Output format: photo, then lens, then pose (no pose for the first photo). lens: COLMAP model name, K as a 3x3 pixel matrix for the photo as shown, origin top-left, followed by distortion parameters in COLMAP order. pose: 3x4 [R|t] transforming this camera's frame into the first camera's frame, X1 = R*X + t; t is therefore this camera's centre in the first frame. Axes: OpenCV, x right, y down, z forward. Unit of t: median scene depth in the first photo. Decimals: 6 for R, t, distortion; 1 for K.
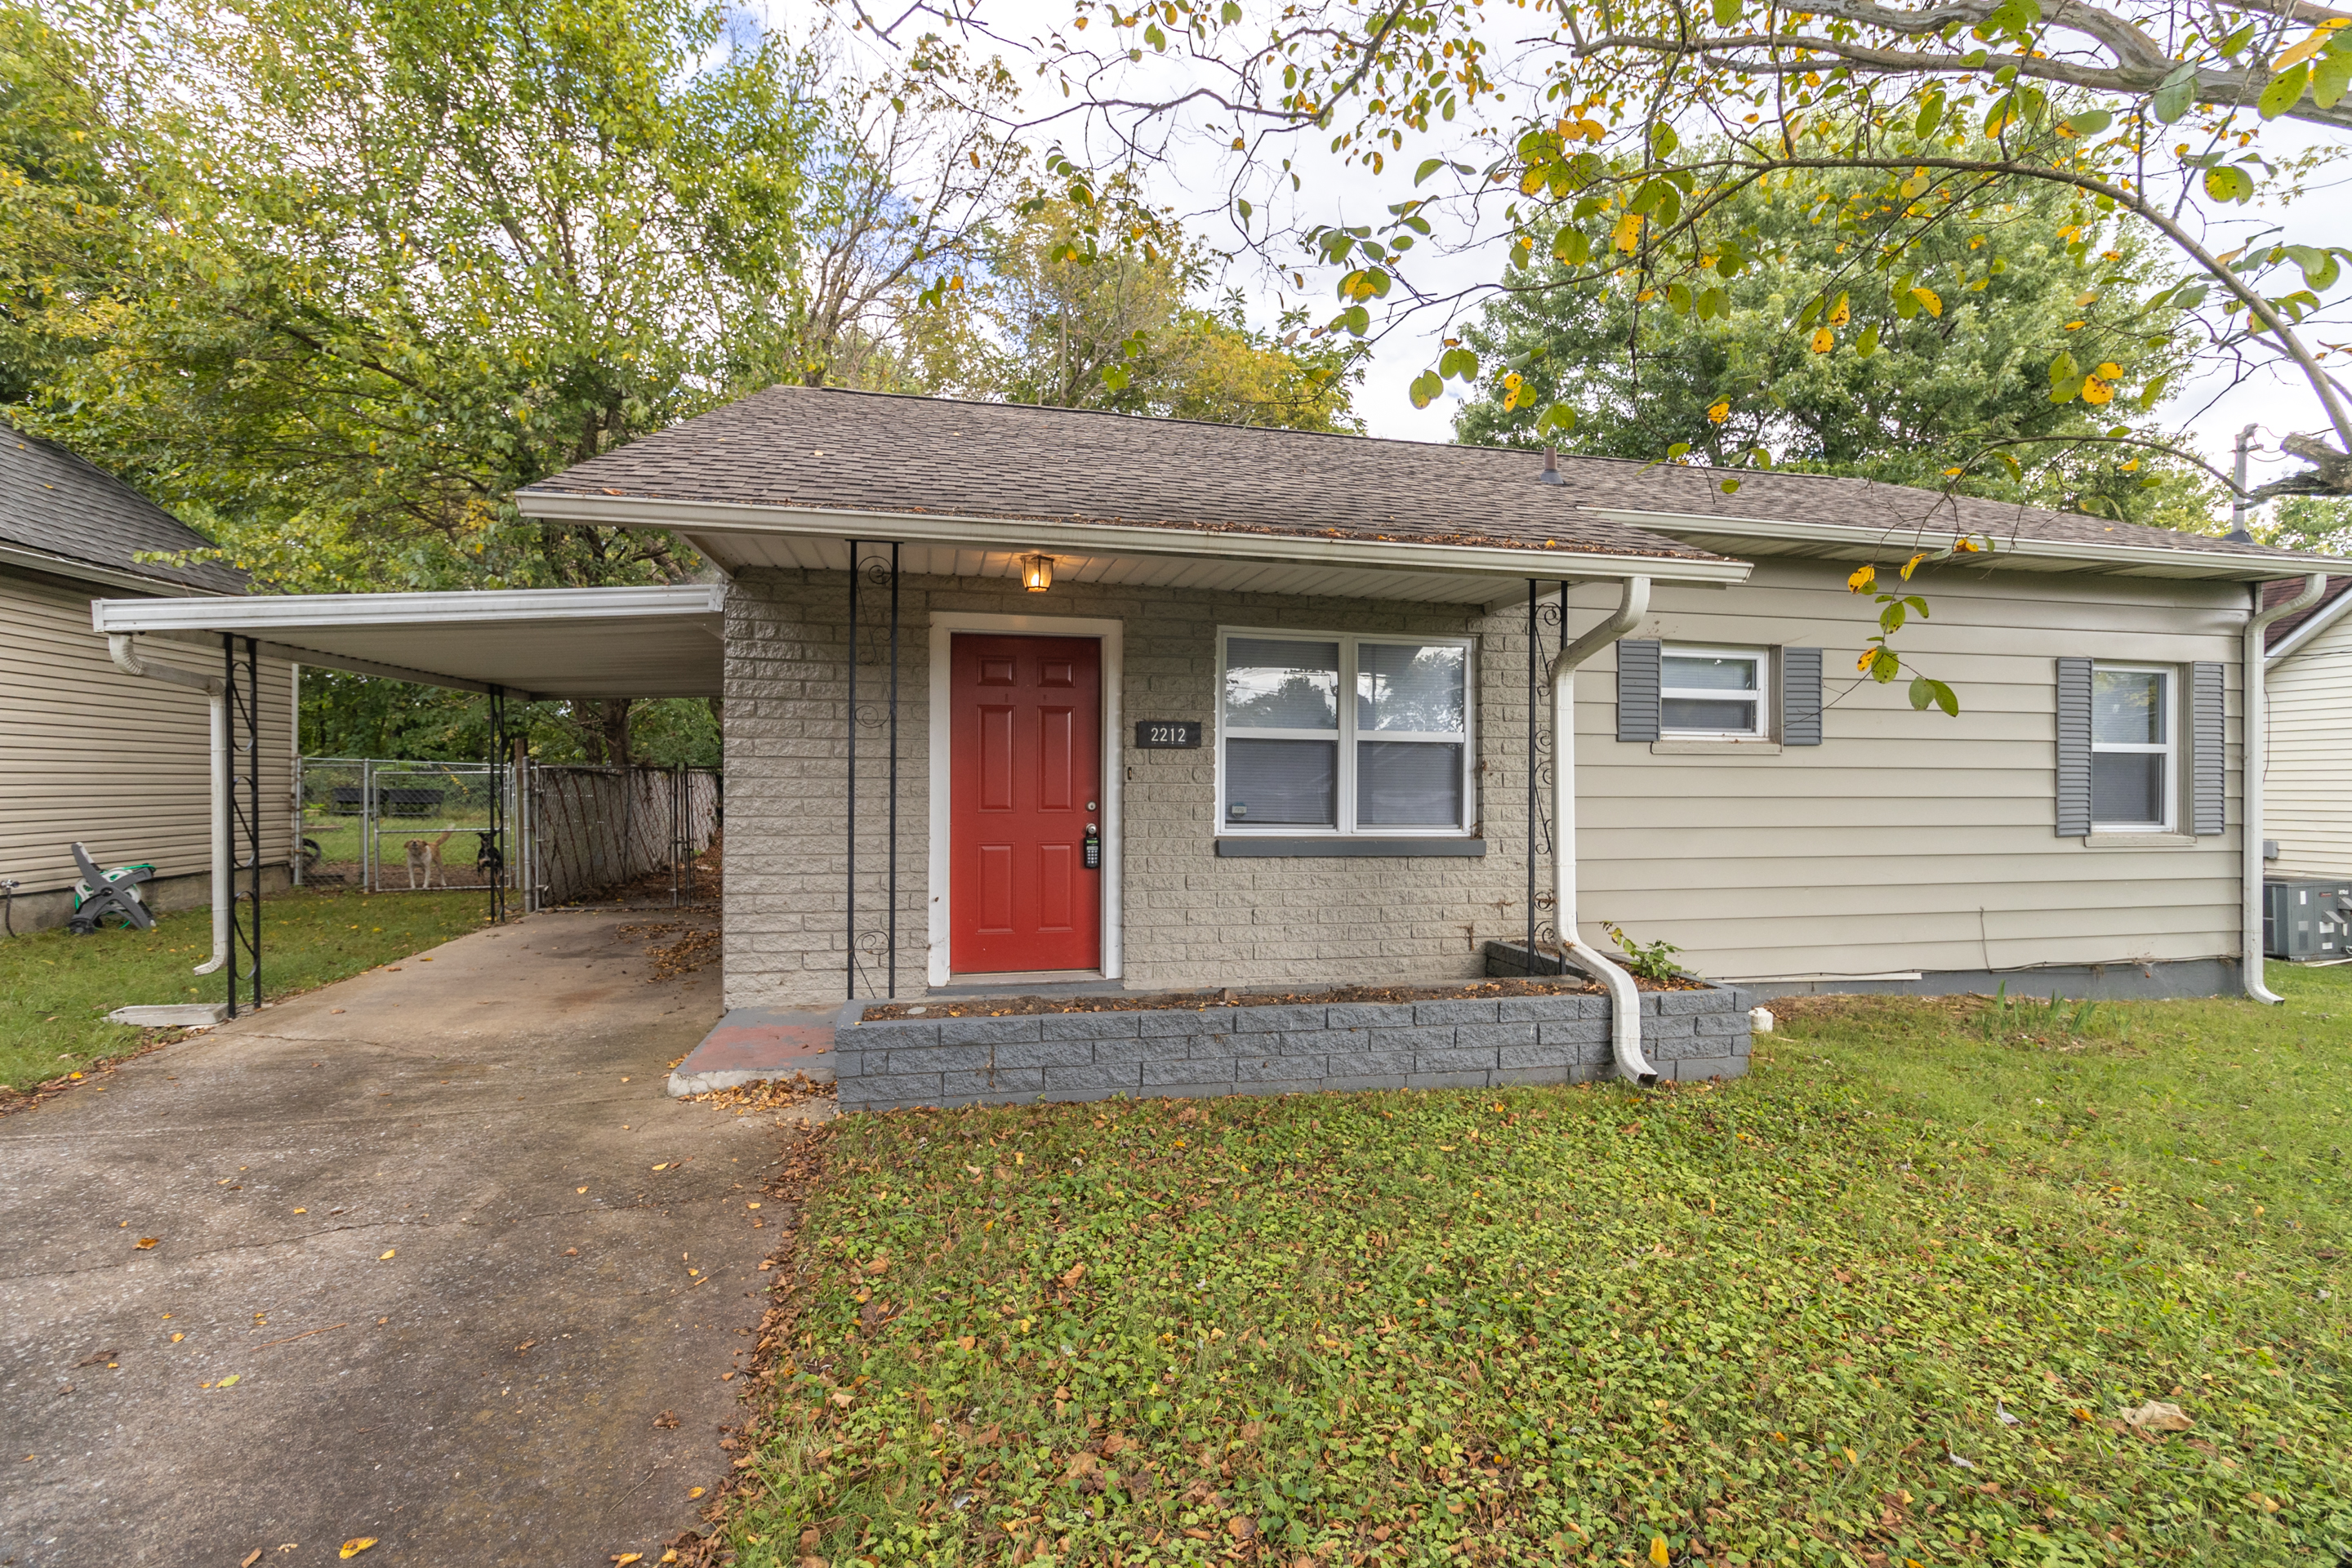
lens RADIAL K [[1106.4, 0, 1176.0], [0, 1106.4, 784.0], [0, 0, 1]] dist [-0.001053, 0.000561]
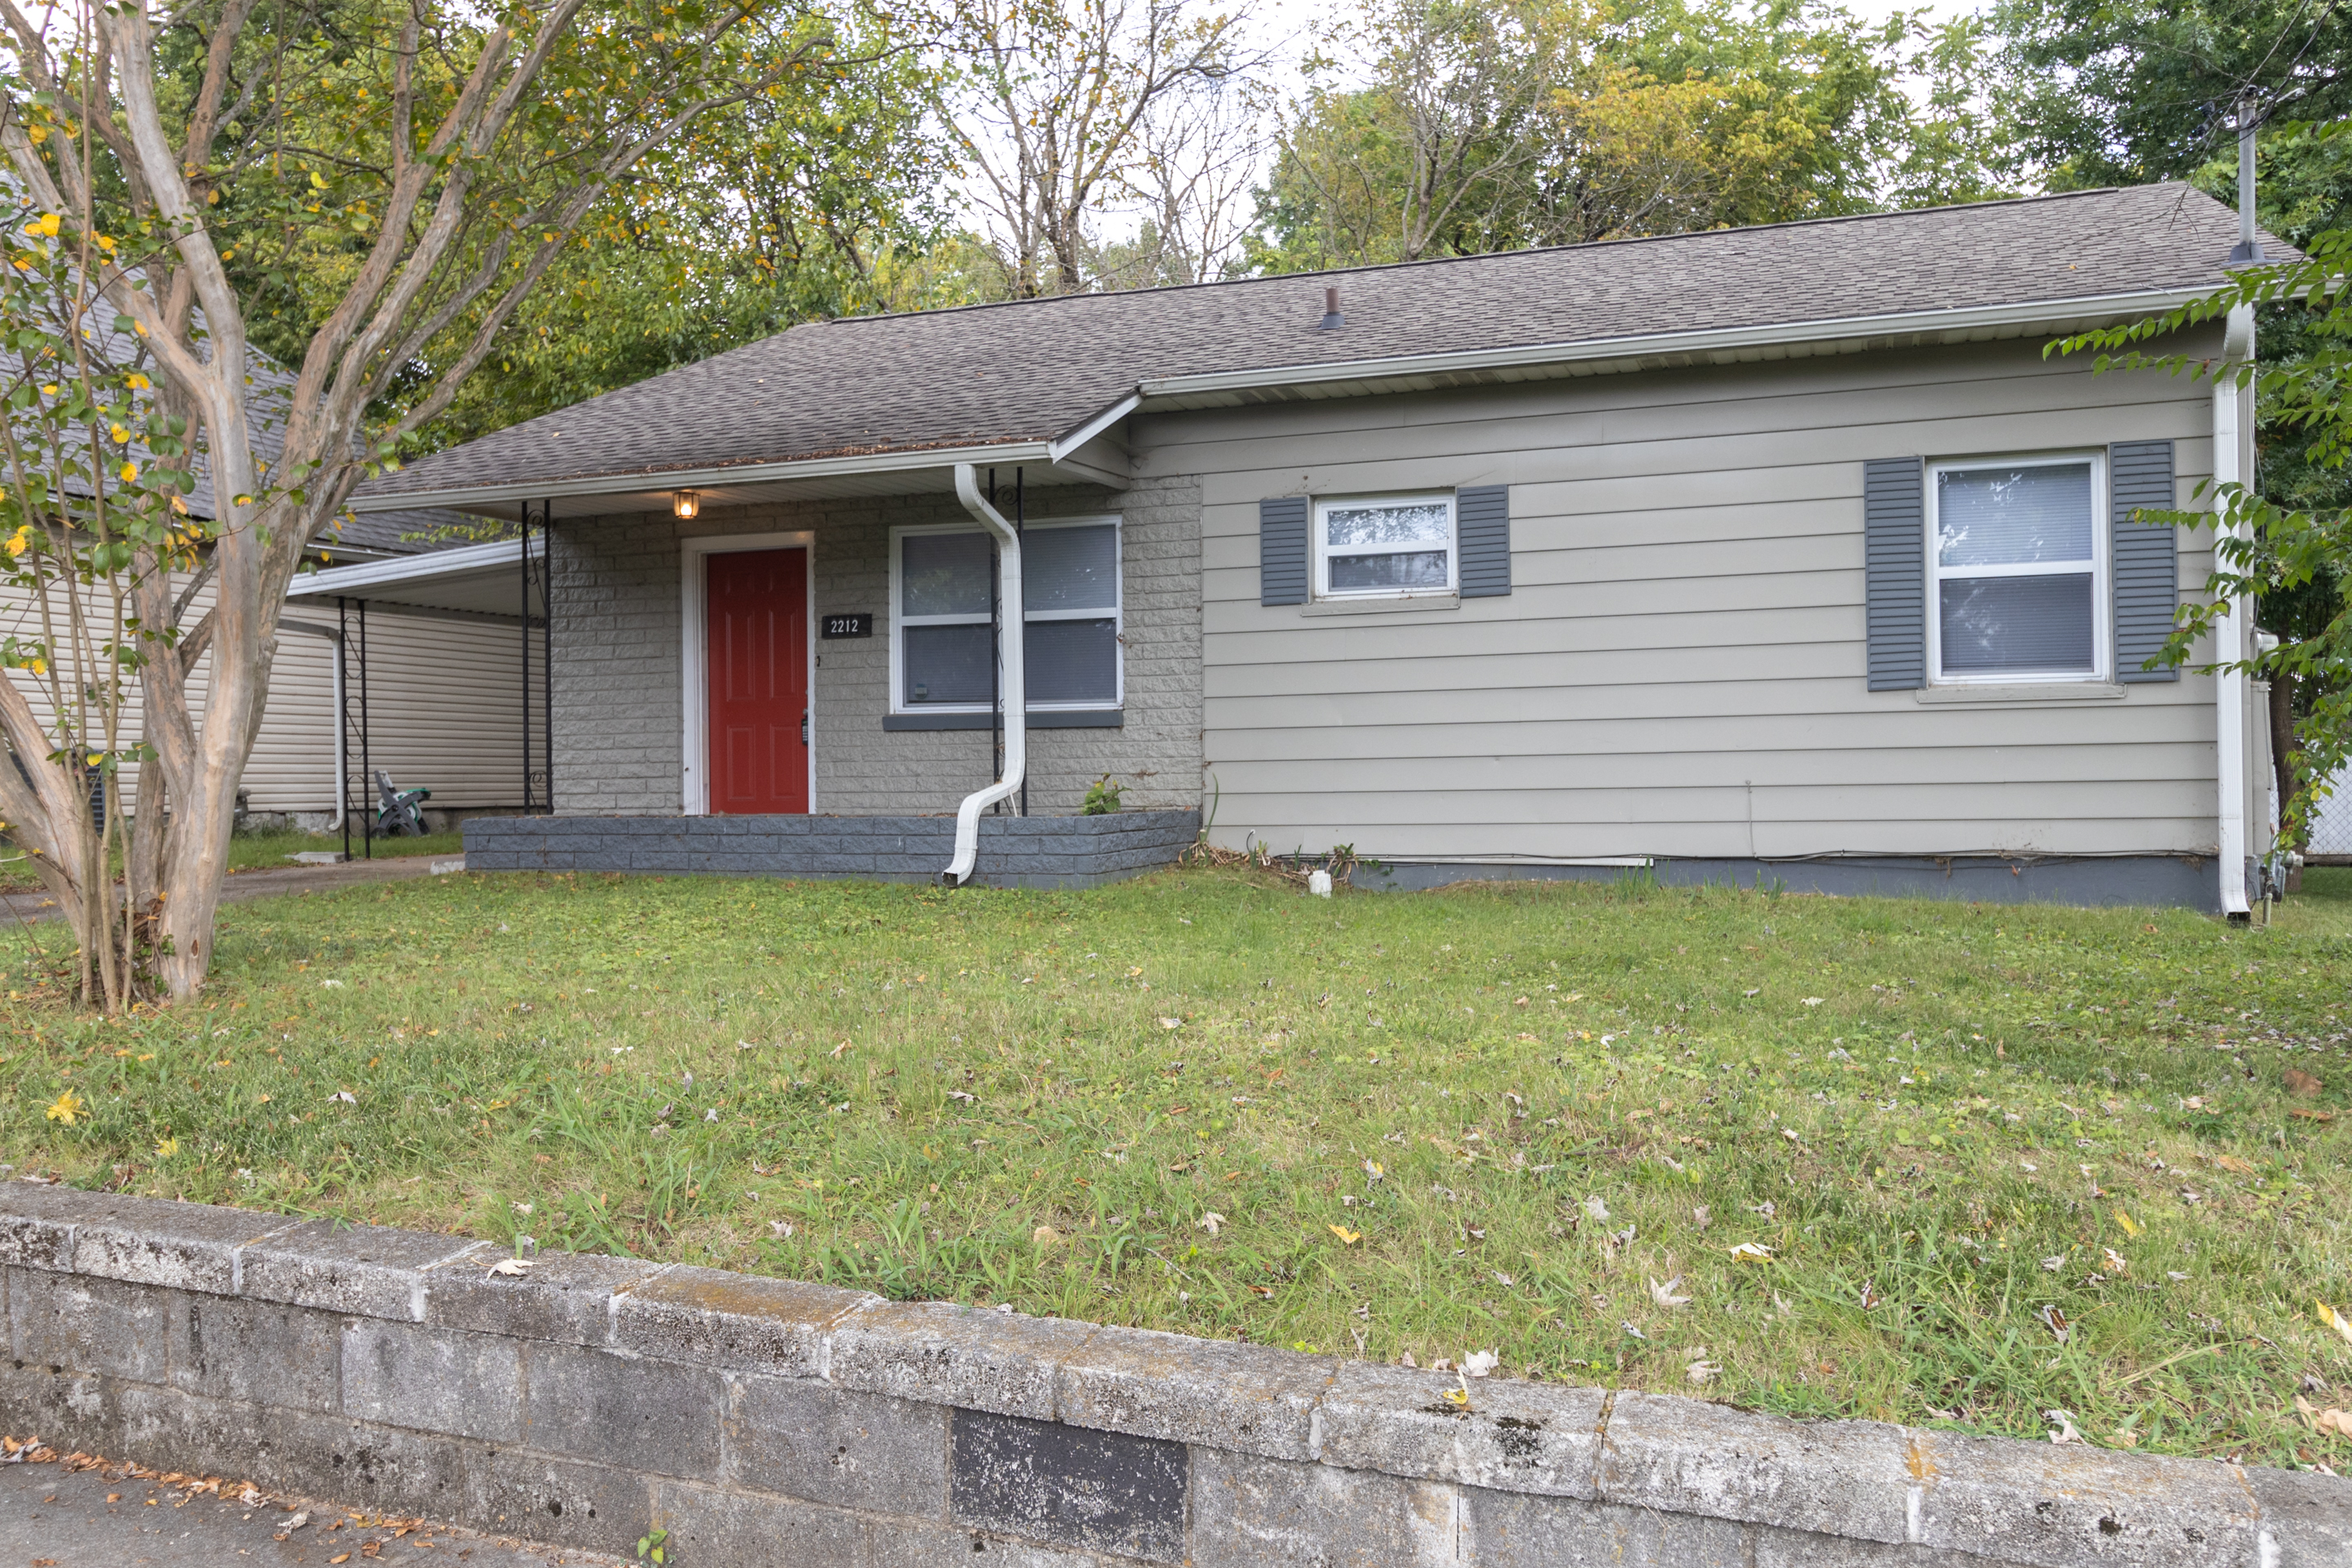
lens RADIAL K [[1900.9, 0, 1187.8], [0, 1900.9, 781.9], [0, 0, 1]] dist [0.001609, -0.000554]
pose [[0.838753, -0.019245, -0.544172, 1.273197], [0.016190, 0.999815, -0.010405, 0.134396], [0.544271, -0.000083, 0.838909, -0.438710]]
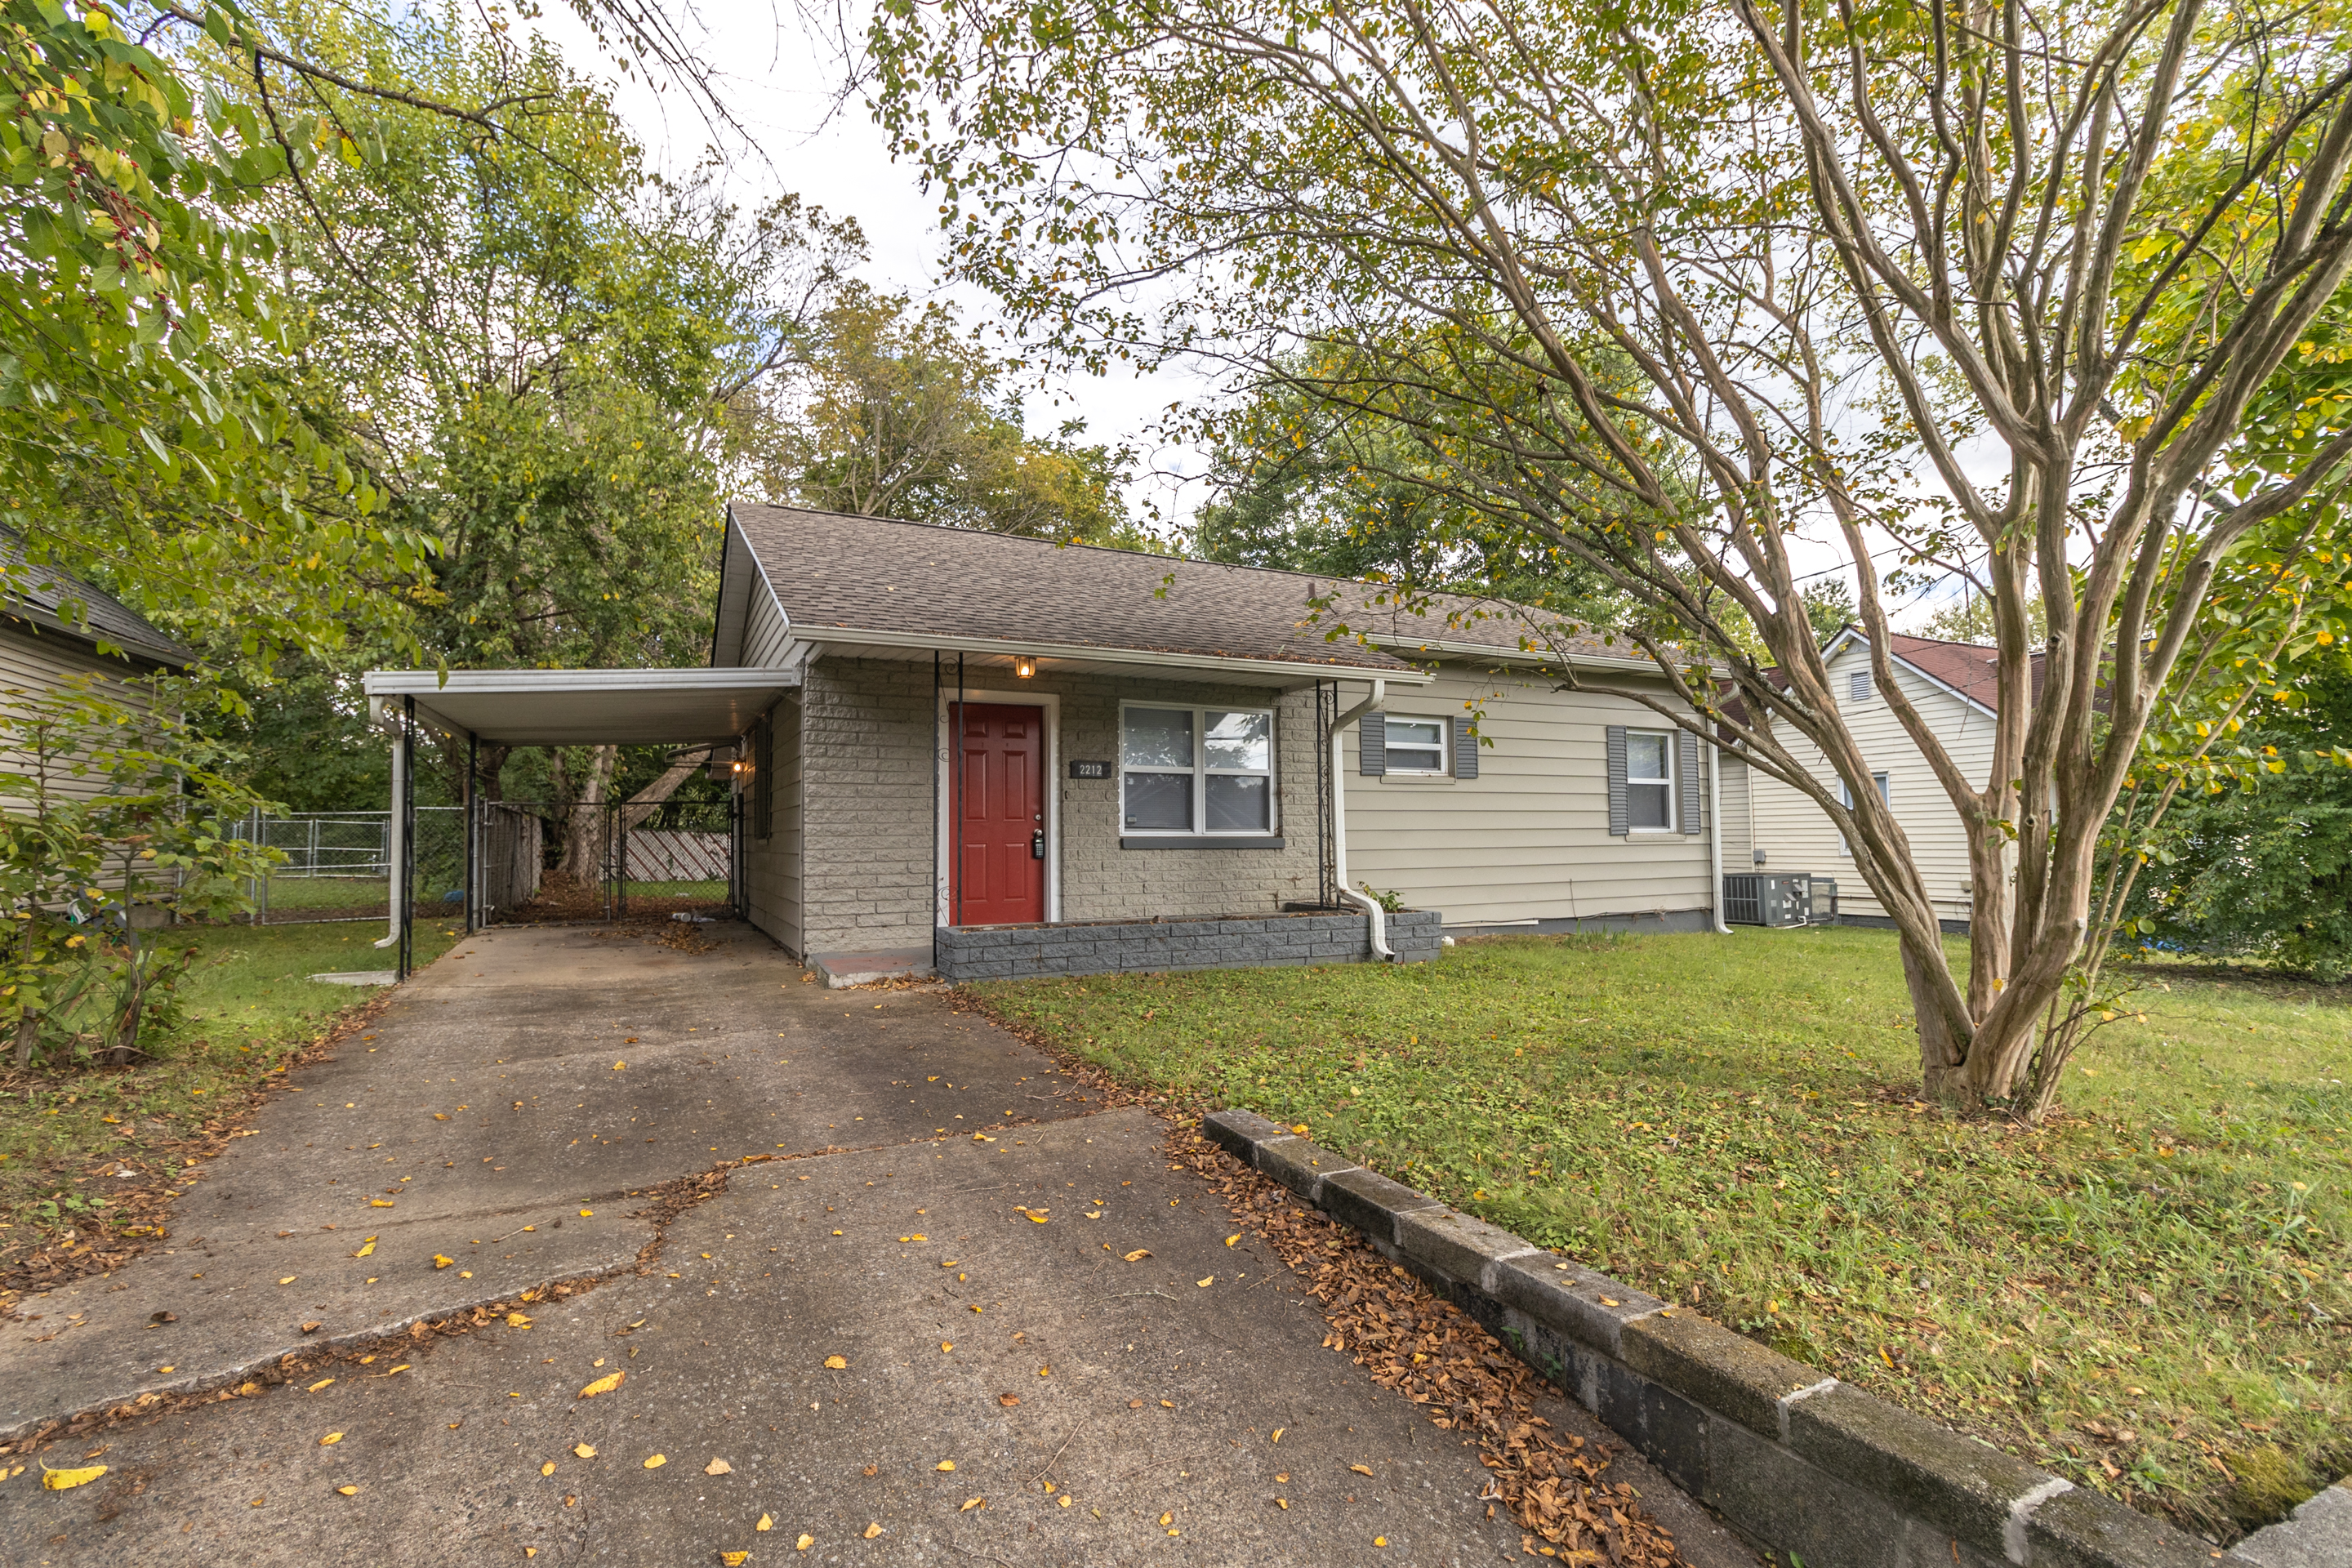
lens RADIAL K [[1085.0, 0, 1176.0], [0, 1085.0, 784.0], [0, 0, 1]] dist [-0.010835, 0.000029]
pose [[0.971059, -0.001511, 0.238834, -0.234009], [0.013247, 0.998781, -0.047545, 0.044914], [-0.238471, 0.049333, 0.969896, -0.452429]]
